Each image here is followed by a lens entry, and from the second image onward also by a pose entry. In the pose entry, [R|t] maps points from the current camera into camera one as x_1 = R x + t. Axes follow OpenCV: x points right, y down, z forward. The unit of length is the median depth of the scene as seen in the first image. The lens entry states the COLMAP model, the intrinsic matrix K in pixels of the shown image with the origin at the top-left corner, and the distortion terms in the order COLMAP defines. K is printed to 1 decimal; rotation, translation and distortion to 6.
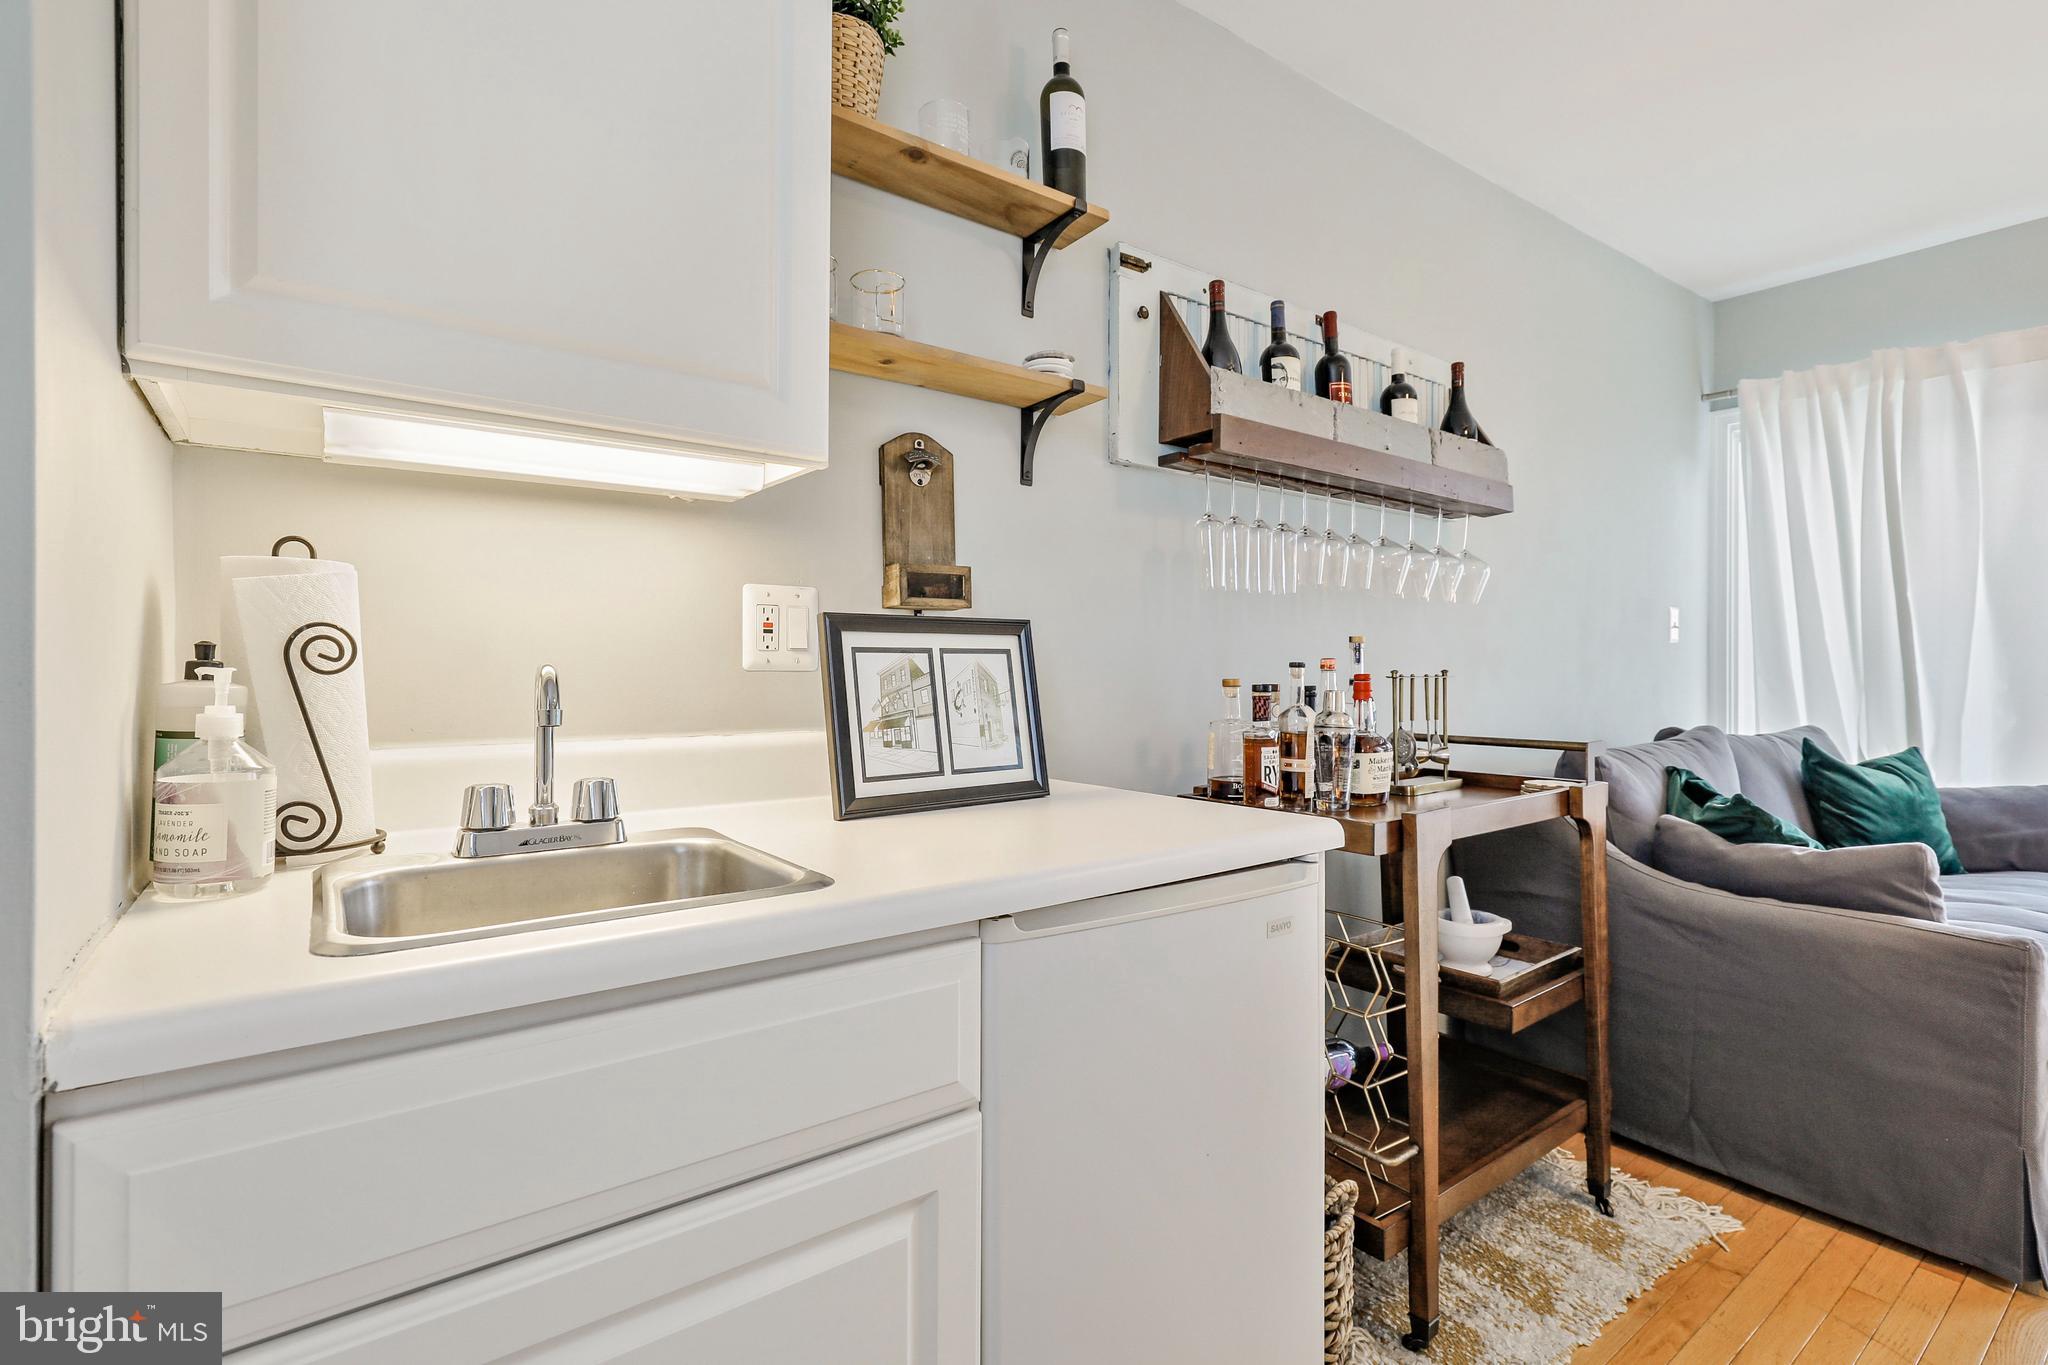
lens RADIAL K [[957.7, 0, 1002.4], [0, 957.7, 678.0], [0, 0, 1]] dist [0.003614, 0.000825]
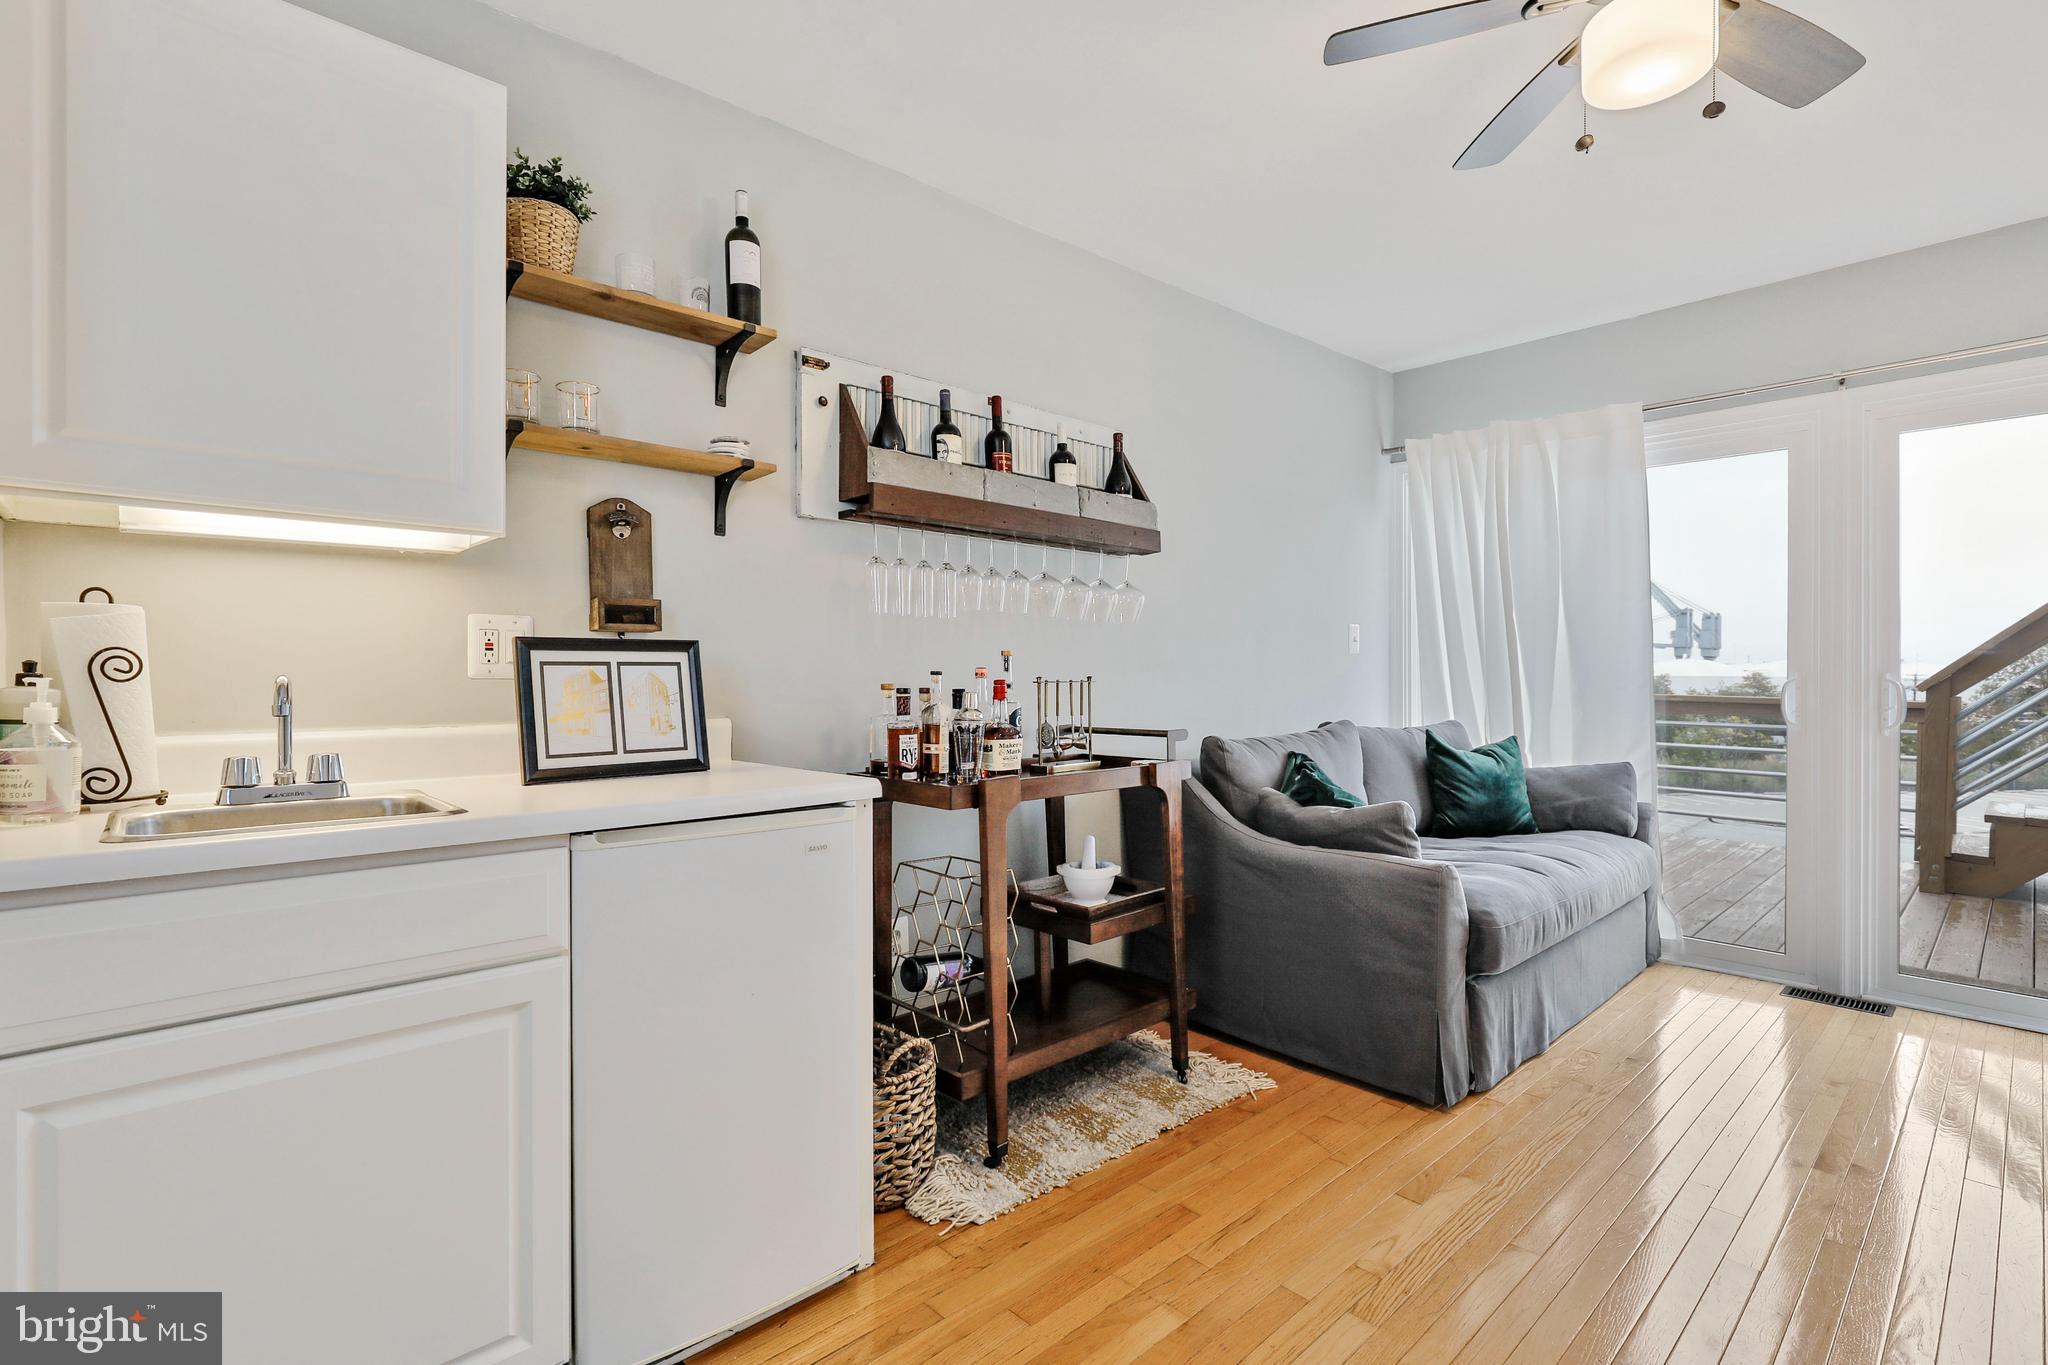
lens RADIAL K [[970.2, 0, 1020.9], [0, 970.2, 686.0], [0, 0, 1]] dist [-0.003166, 0.000824]
pose [[0.994235, -0.004270, 0.107139, 0.261256], [0.004257, 0.999991, 0.000349, 0.003841], [-0.107140, 0.000109, 0.994244, -0.319558]]
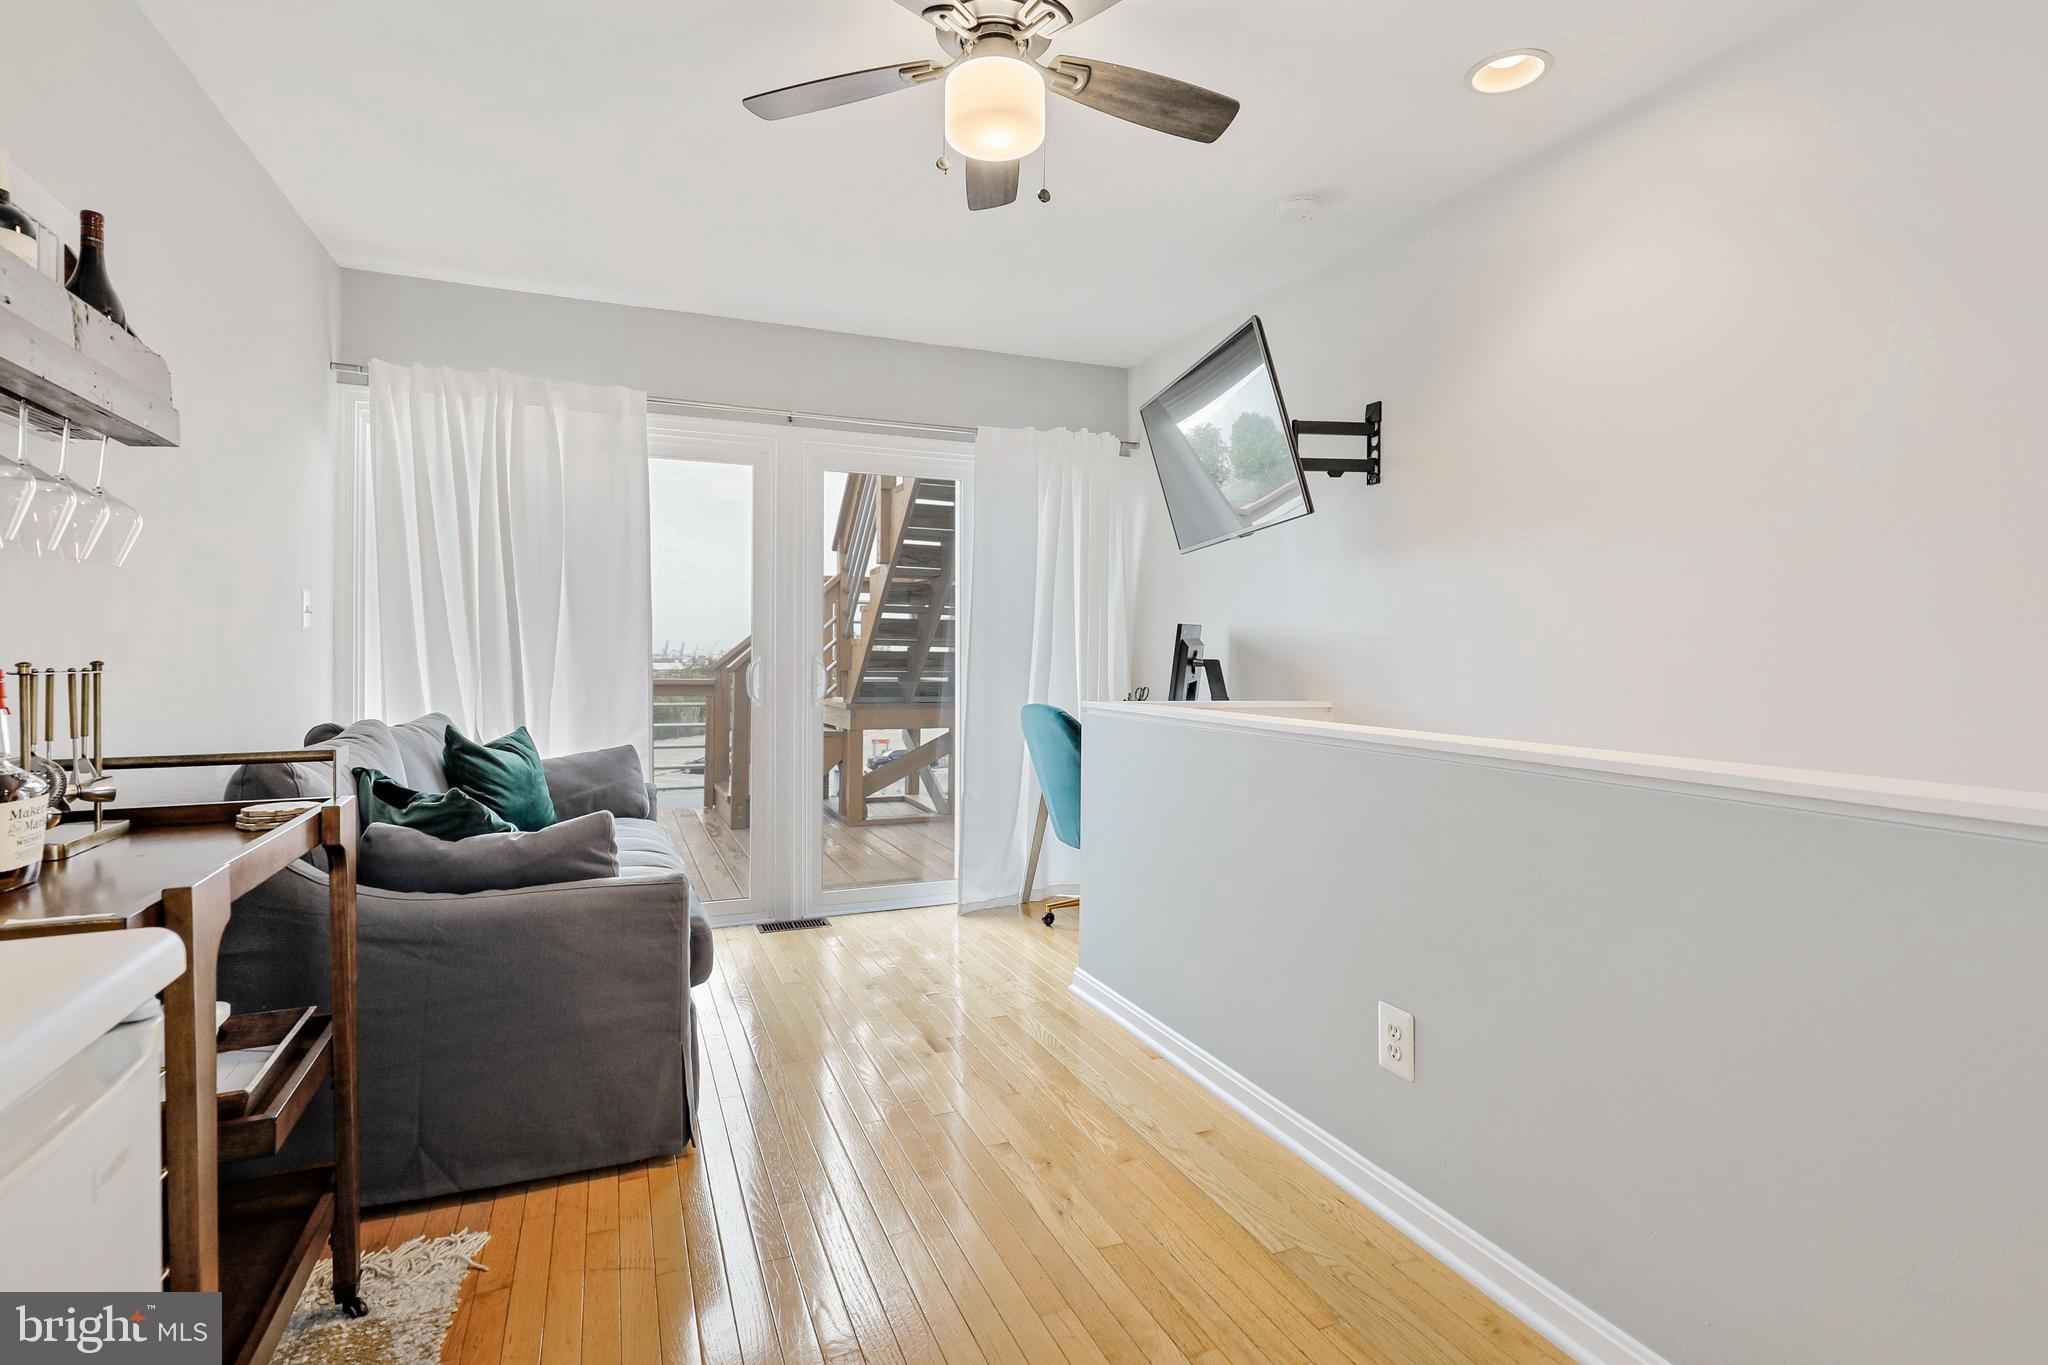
lens RADIAL K [[983.5, 0, 1029.9], [0, 983.5, 655.4], [0, 0, 1]] dist [0.000610, 0.000763]
pose [[0.233160, 0.000163, 0.972438, -0.064720], [0.010852, 0.999937, -0.002770, -0.004281], [-0.972378, 0.011199, 0.233143, 0.229393]]
